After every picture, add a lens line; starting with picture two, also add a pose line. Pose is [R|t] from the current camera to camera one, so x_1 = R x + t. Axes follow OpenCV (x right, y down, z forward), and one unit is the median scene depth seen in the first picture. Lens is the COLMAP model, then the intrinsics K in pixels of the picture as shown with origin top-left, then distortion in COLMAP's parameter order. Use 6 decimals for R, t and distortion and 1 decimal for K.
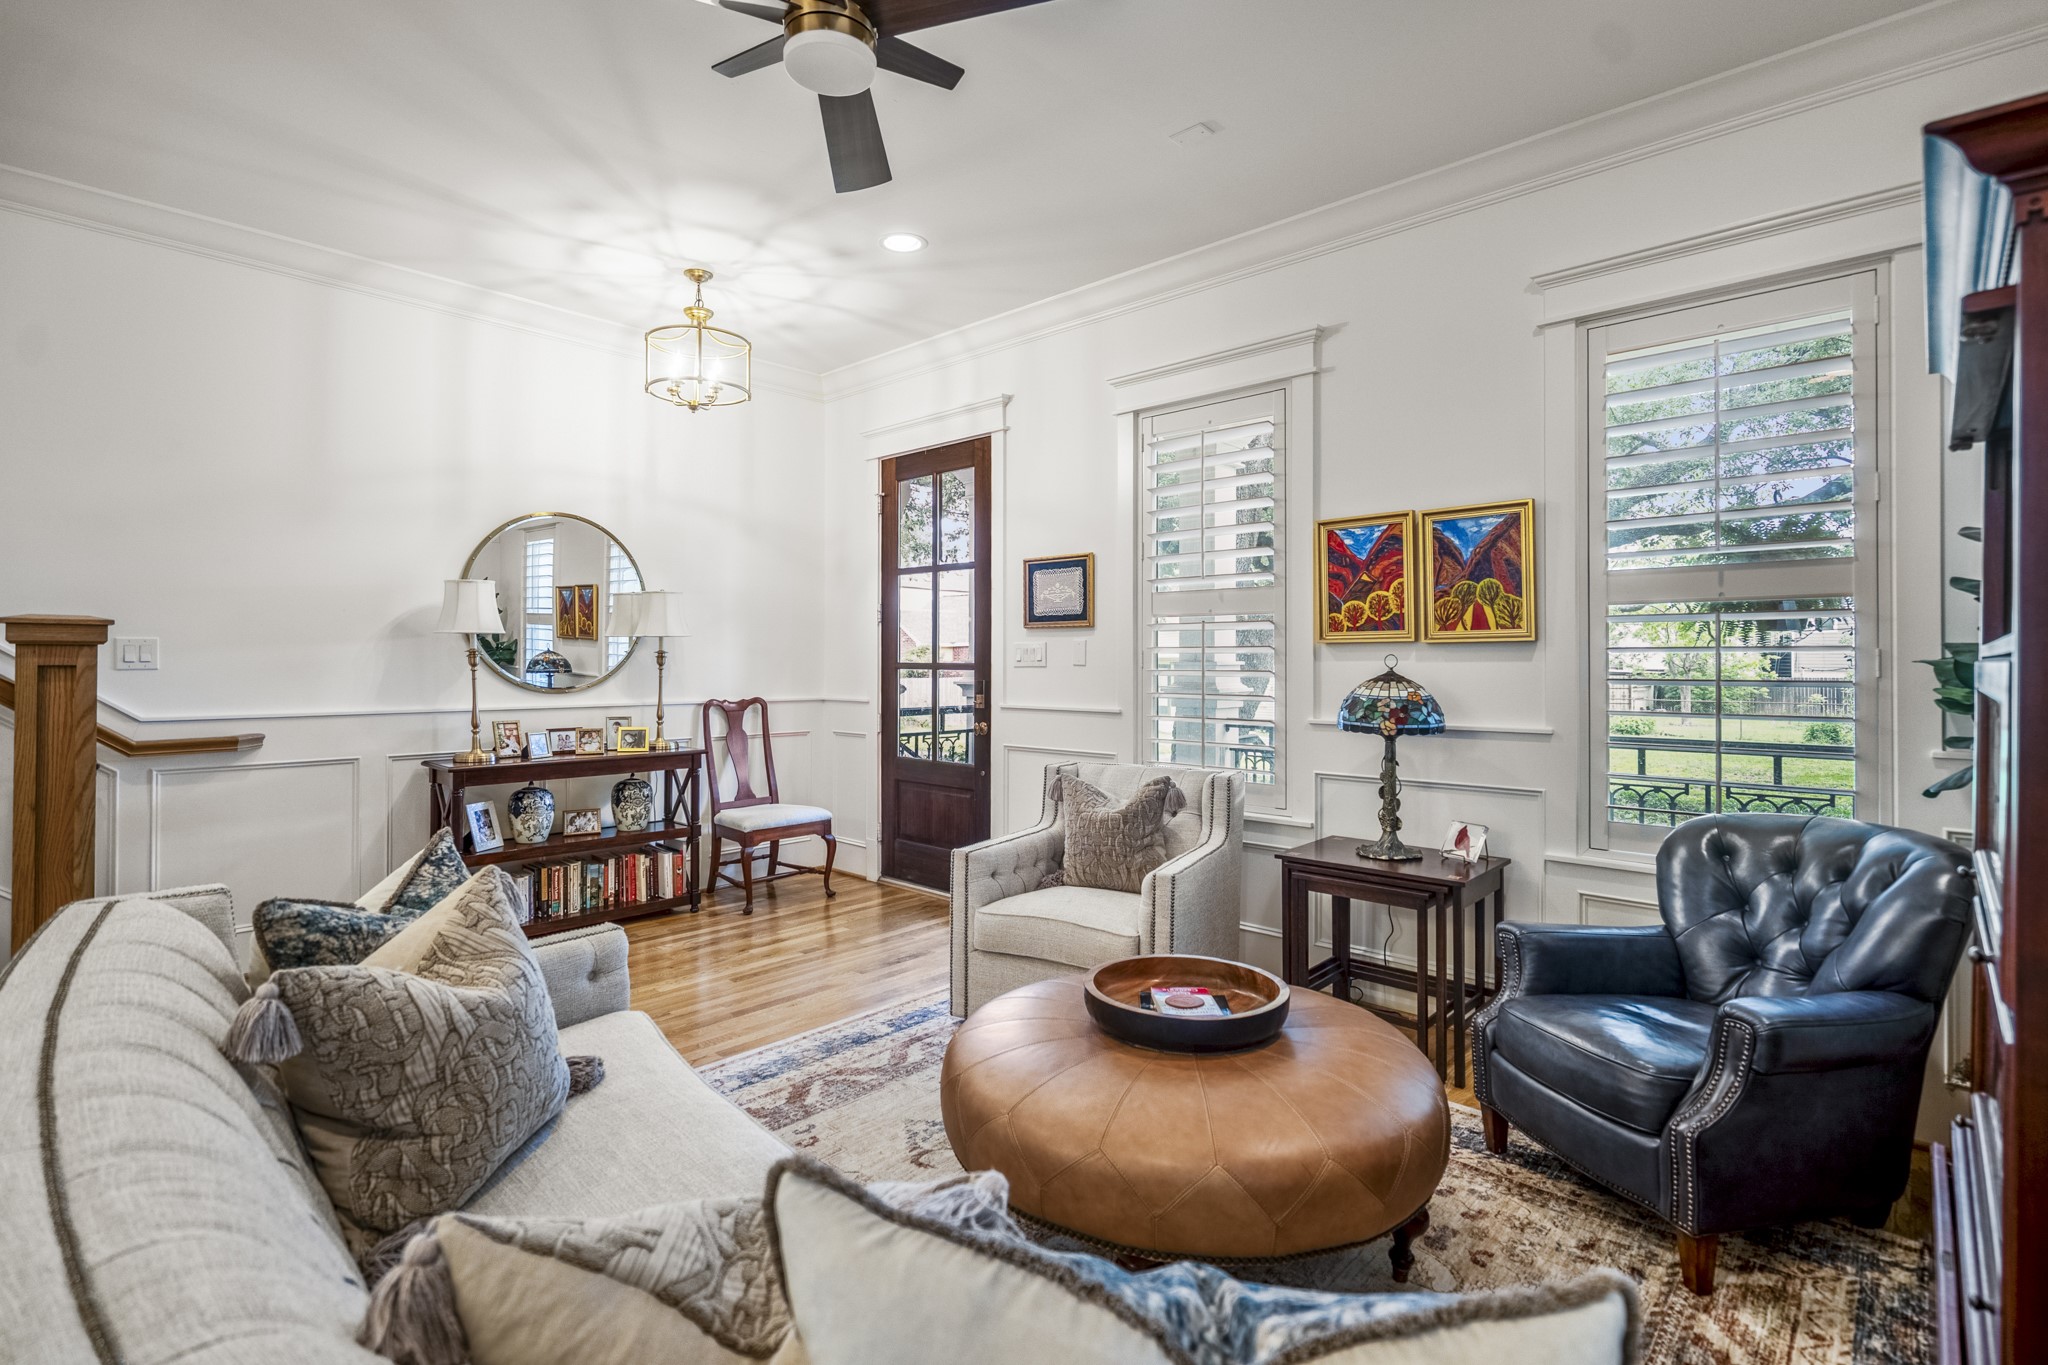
lens RADIAL K [[959.0, 0, 1018.9], [0, 959.0, 669.2], [0, 0, 1]] dist [0.000175, -0.000069]
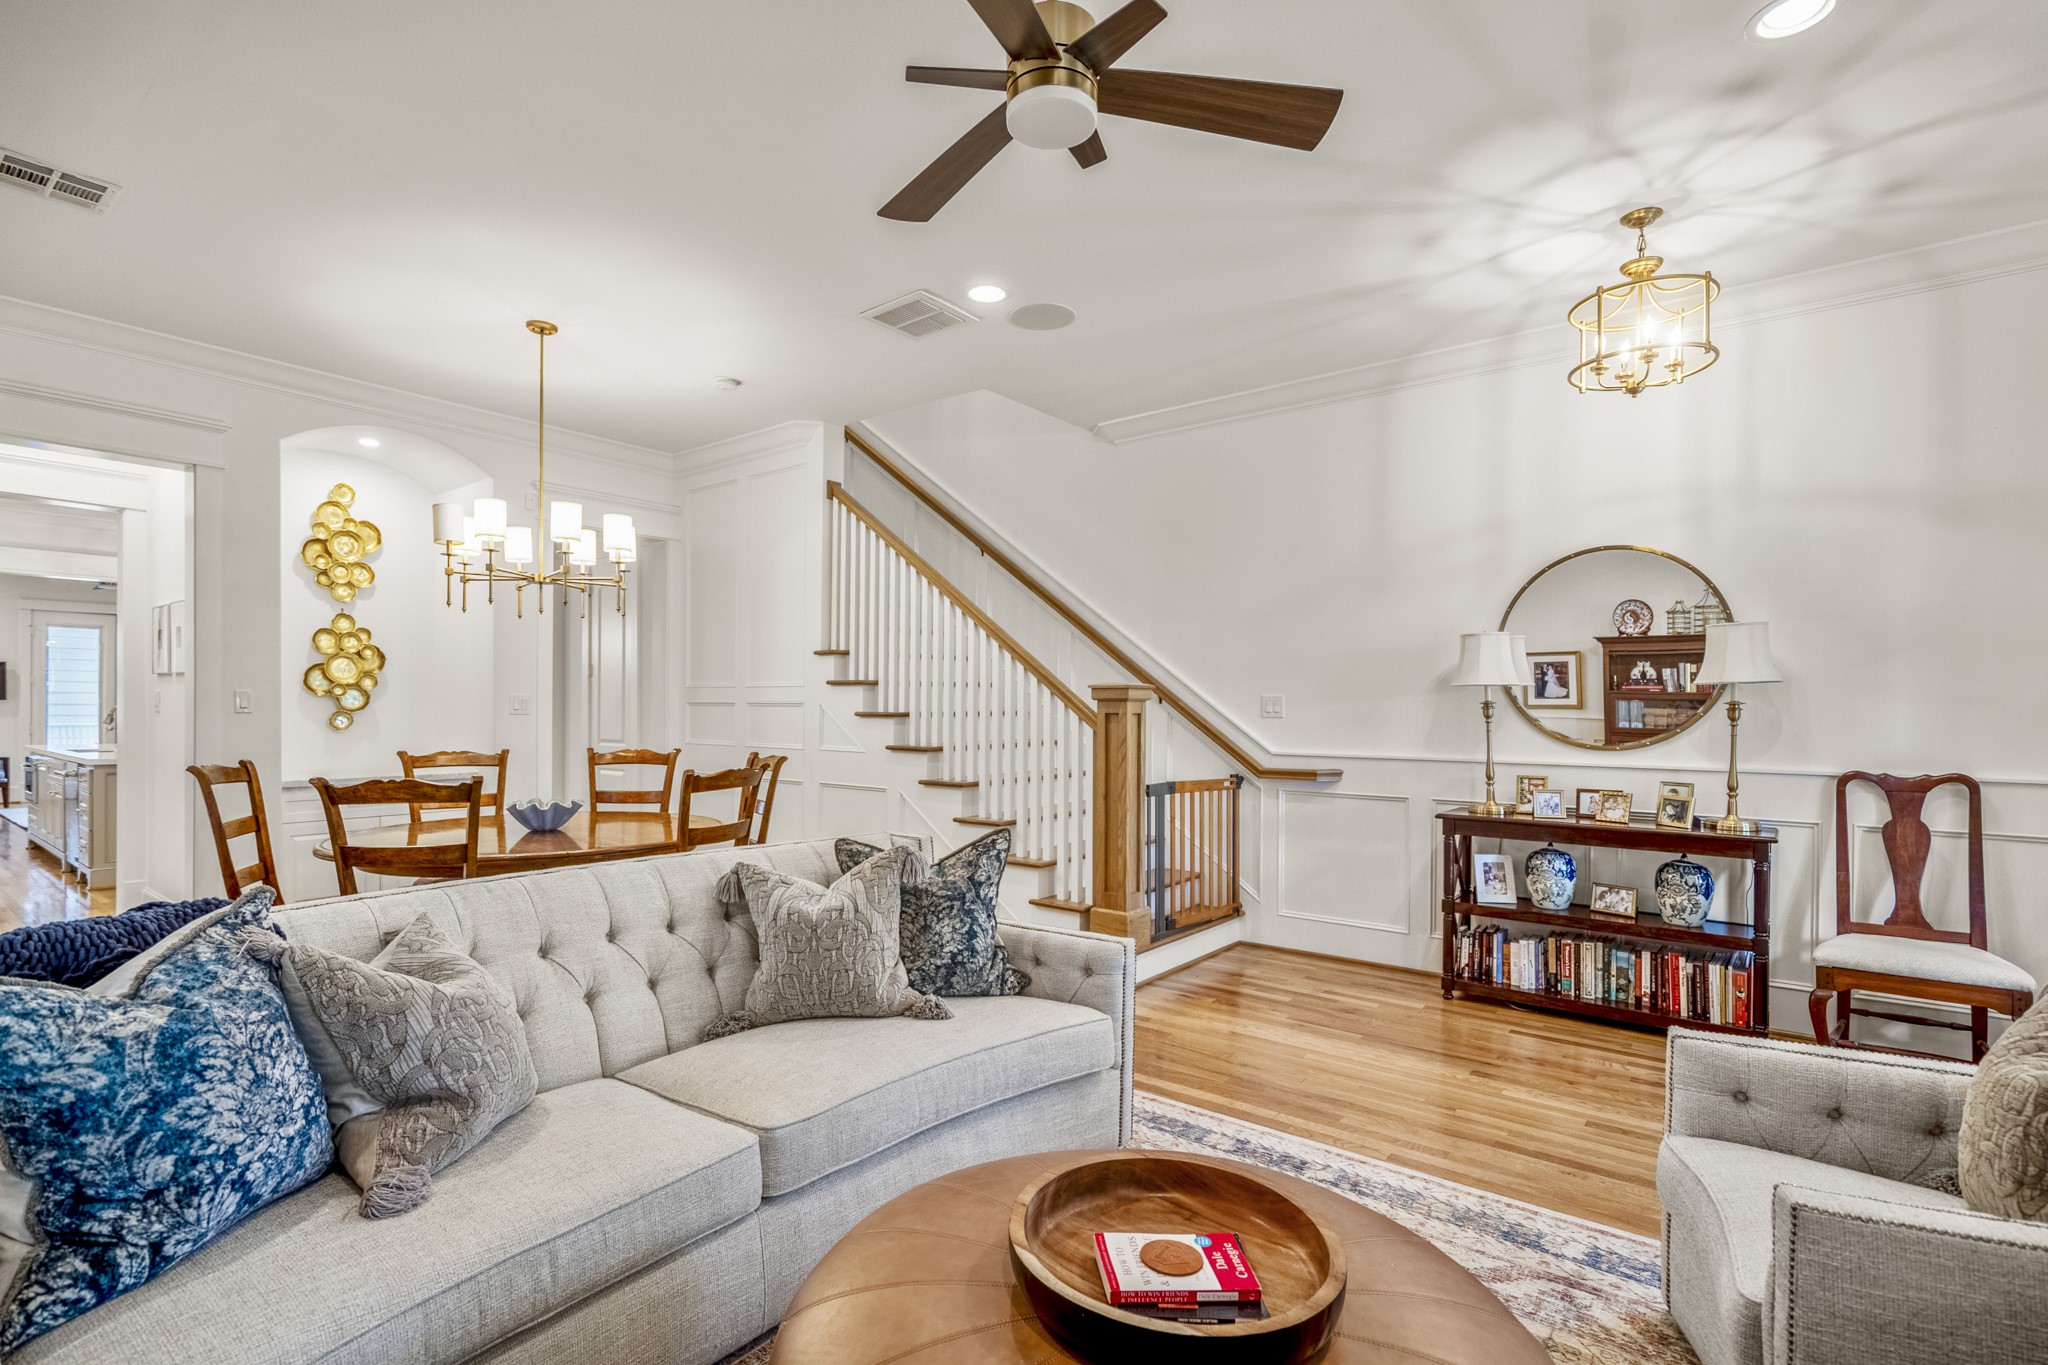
lens RADIAL K [[962.4, 0, 1023.4], [0, 962.4, 725.8], [0, 0, 1]] dist [-0.002440, -0.000877]
pose [[0.089339, 0.016718, -0.995861, 0.404414], [-0.015437, 0.999762, 0.015398, -0.003024], [0.995882, 0.013997, 0.089576, 0.437490]]
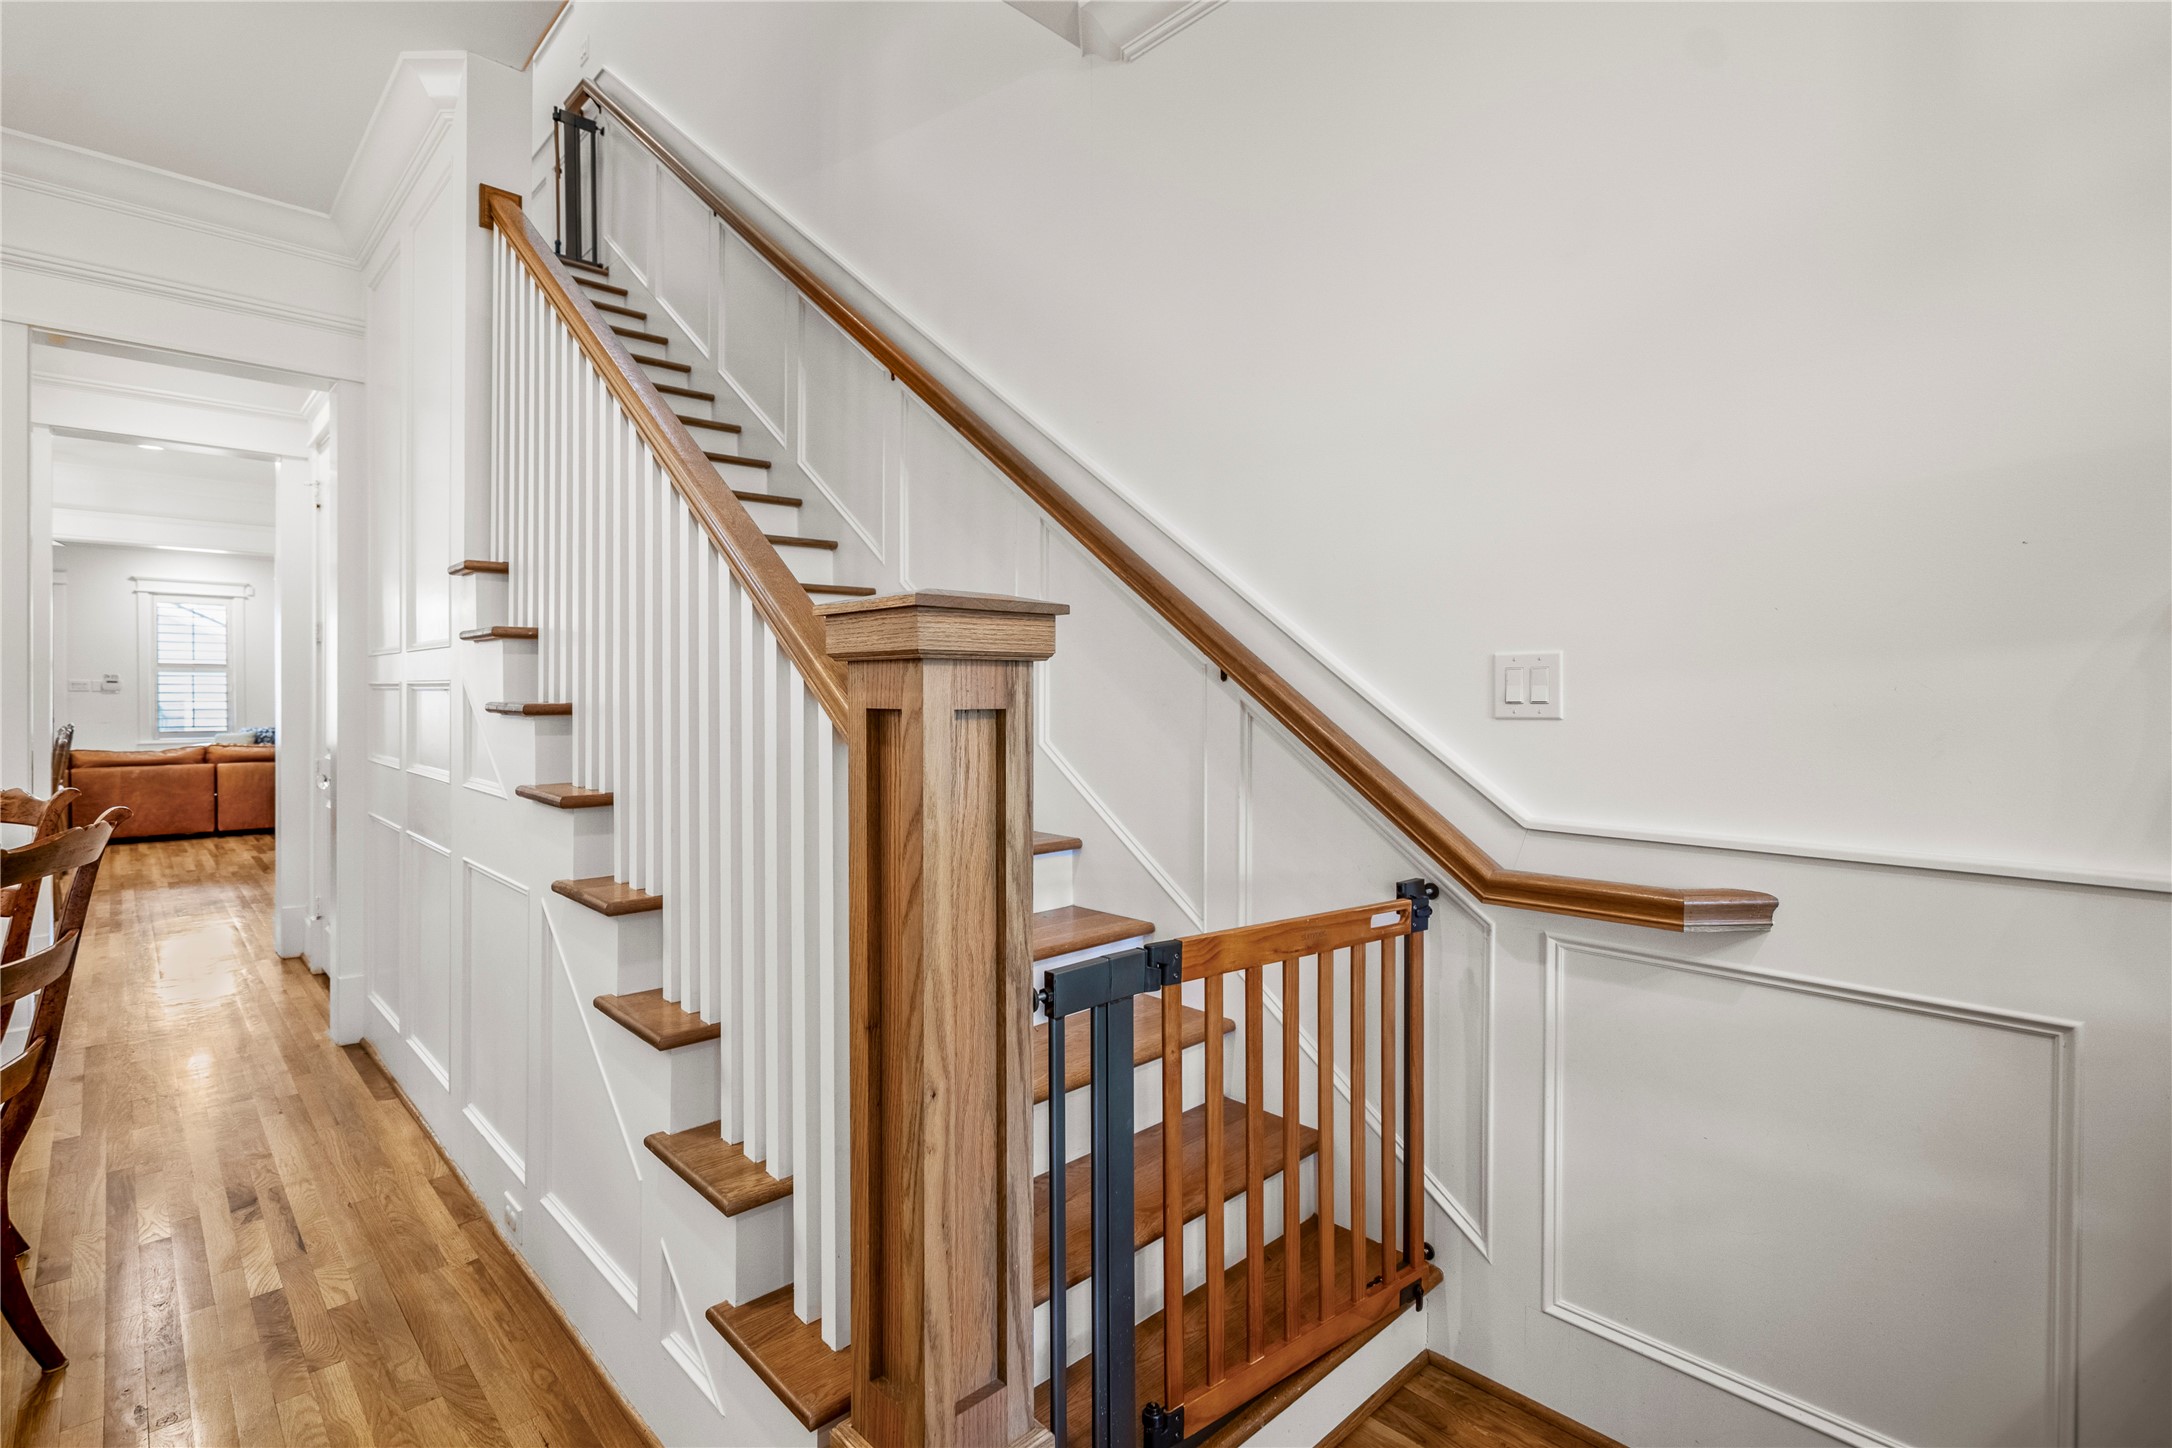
lens RADIAL K [[1017.0, 0, 1080.6], [0, 1017.0, 709.8], [0, 0, 1]] dist [0.000175, -0.000069]
pose [[-0.048192, 0.011330, -0.998774, -0.349681], [-0.015687, 0.999804, 0.012099, -0.005742], [0.998715, 0.016251, -0.048005, 0.695555]]
